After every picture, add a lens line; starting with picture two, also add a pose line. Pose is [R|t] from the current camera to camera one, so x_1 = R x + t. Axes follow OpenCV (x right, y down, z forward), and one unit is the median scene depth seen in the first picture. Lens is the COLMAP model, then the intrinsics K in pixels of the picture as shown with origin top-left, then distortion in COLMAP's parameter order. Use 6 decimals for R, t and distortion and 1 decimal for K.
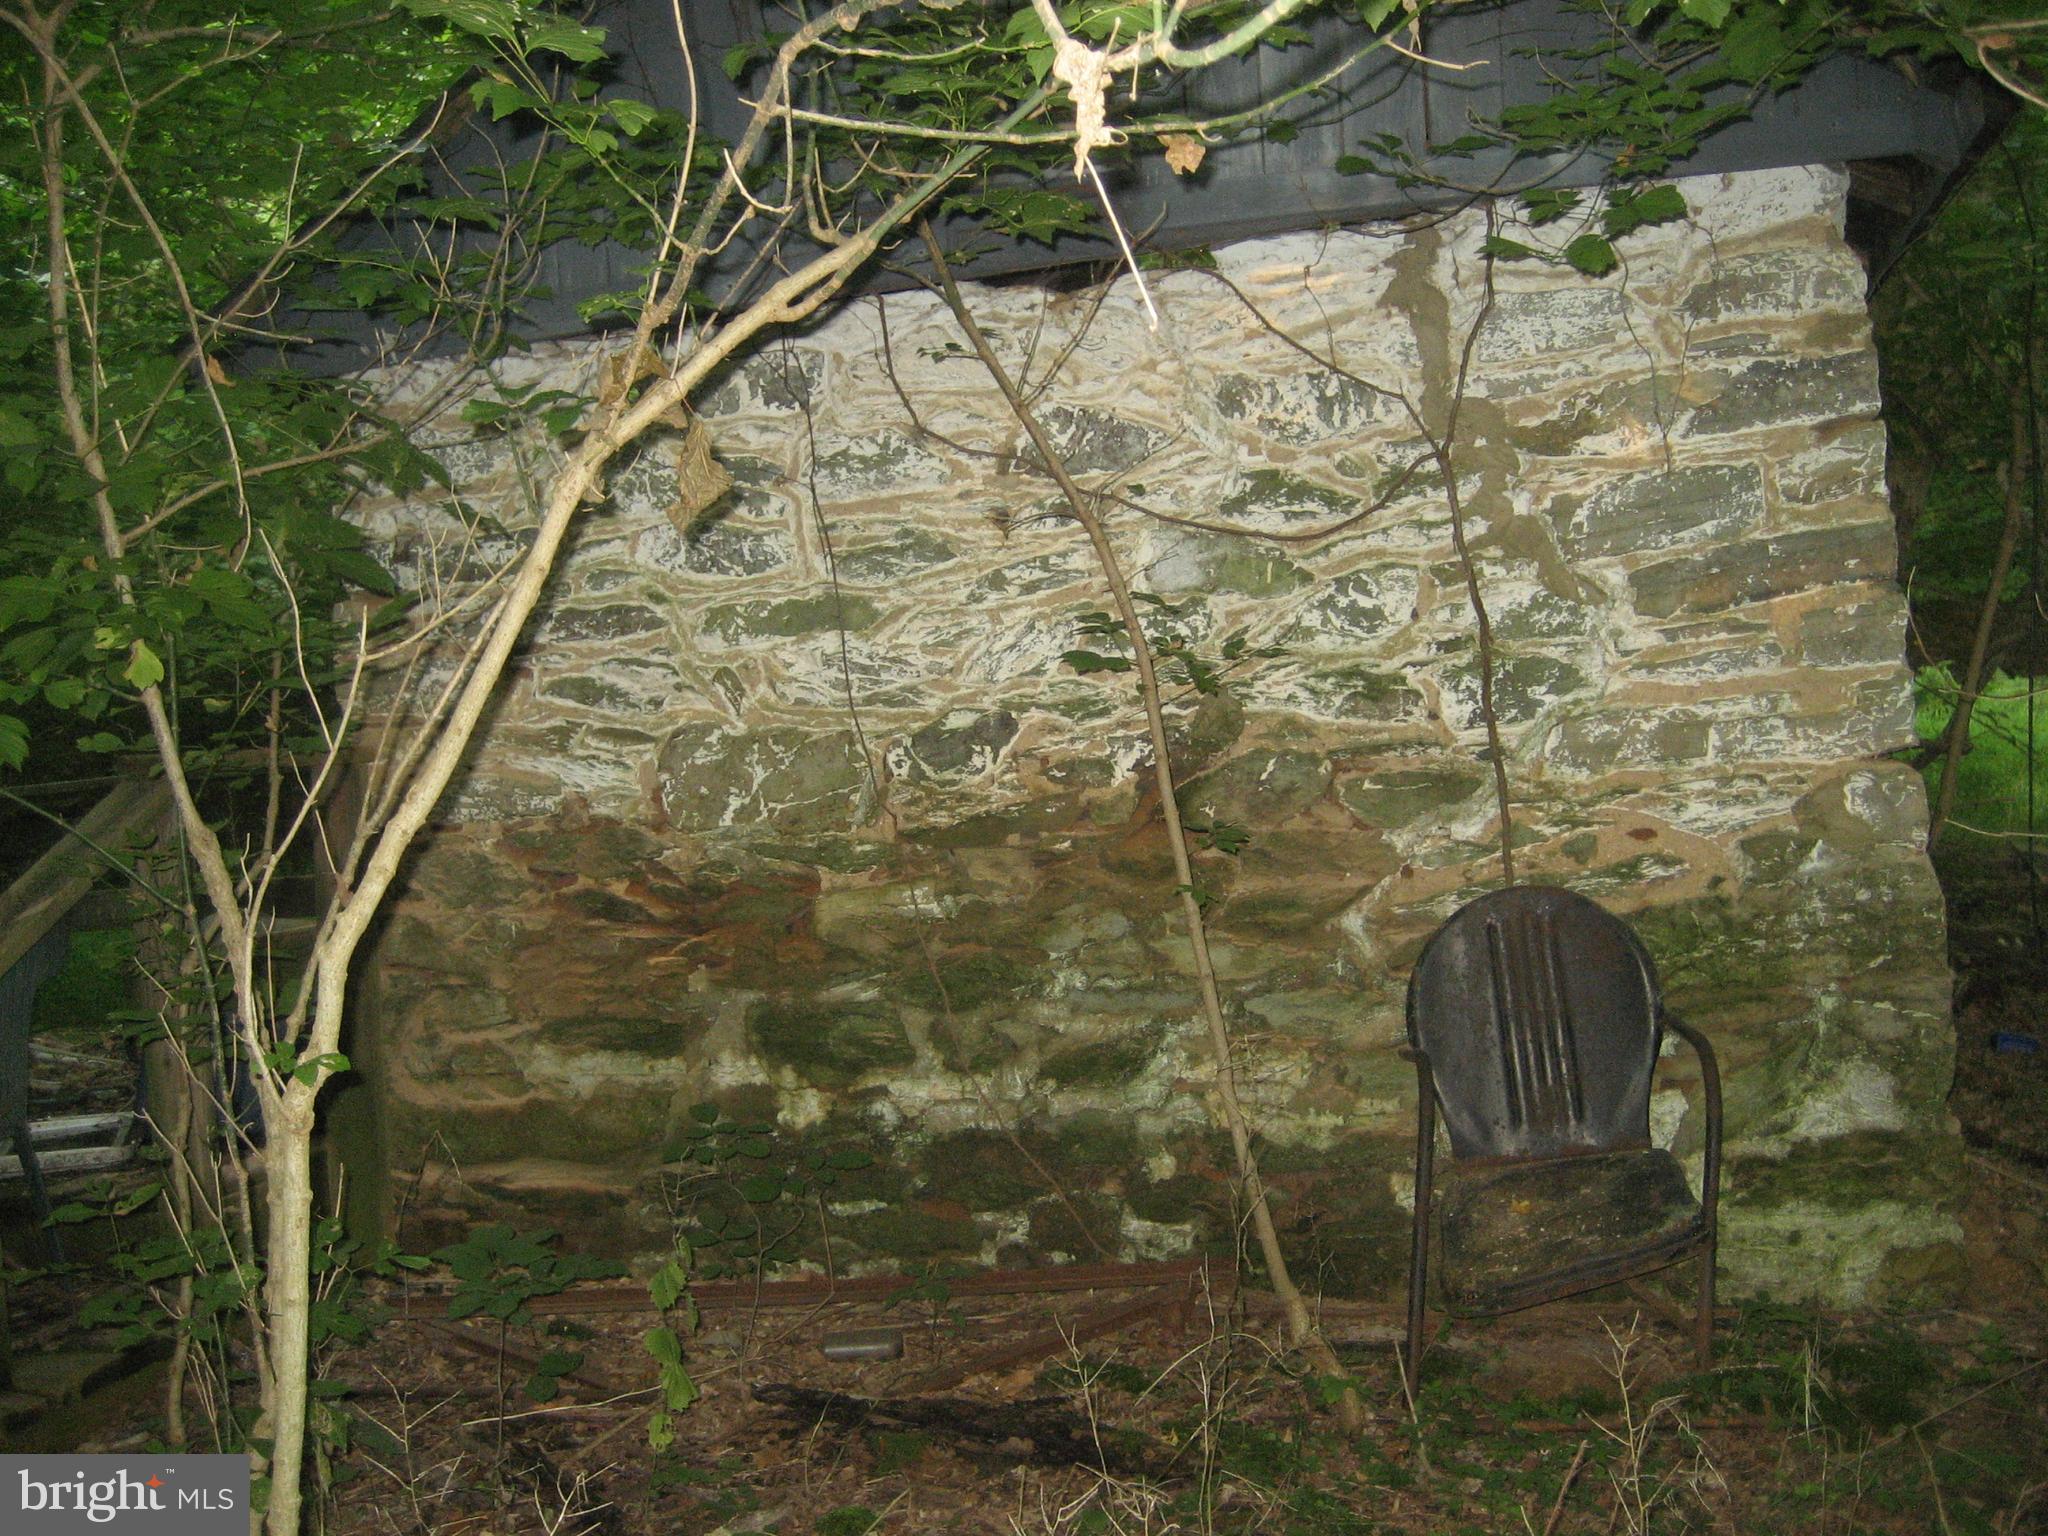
lens RADIAL K [[2094.4, 0, 1029.4], [0, 2094.4, 769.7], [0, 0, 1]] dist [-0.083069, 0.000000]
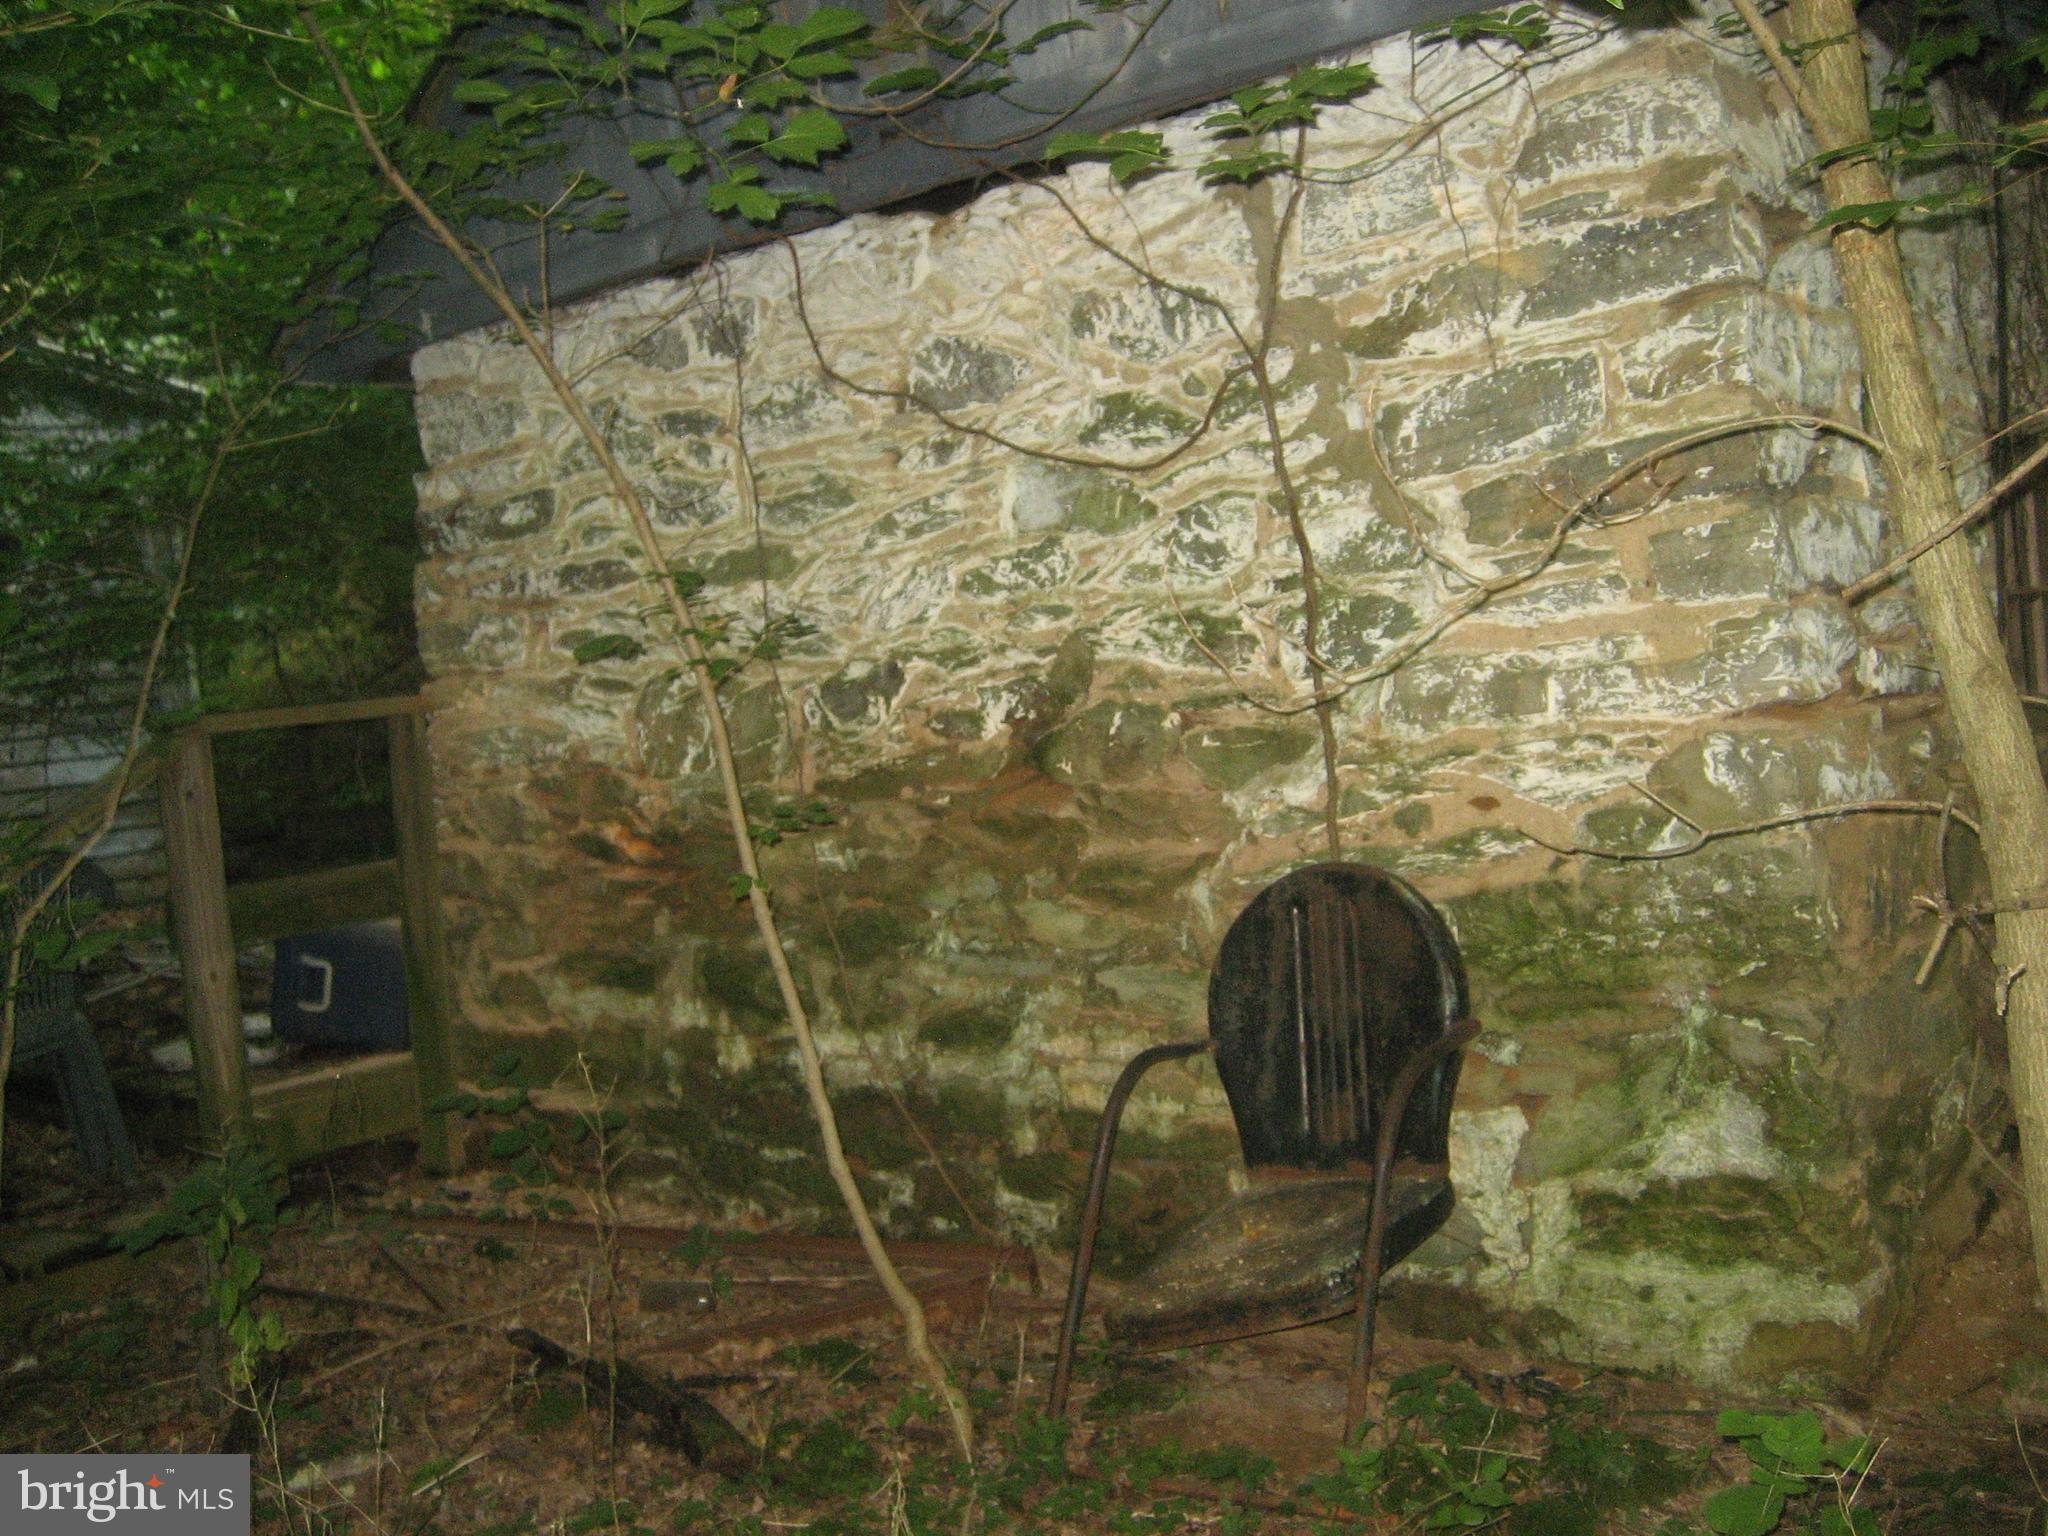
lens RADIAL K [[2094.4, 0, 1023.0], [0, 2094.4, 763.4], [0, 0, 1]] dist [-0.083069, 0.000000]
pose [[0.911186, 0.004499, -0.411971, 0.458317], [0.023291, 0.997779, 0.062411, -0.041042], [0.411337, -0.066463, 0.909057, 0.147463]]
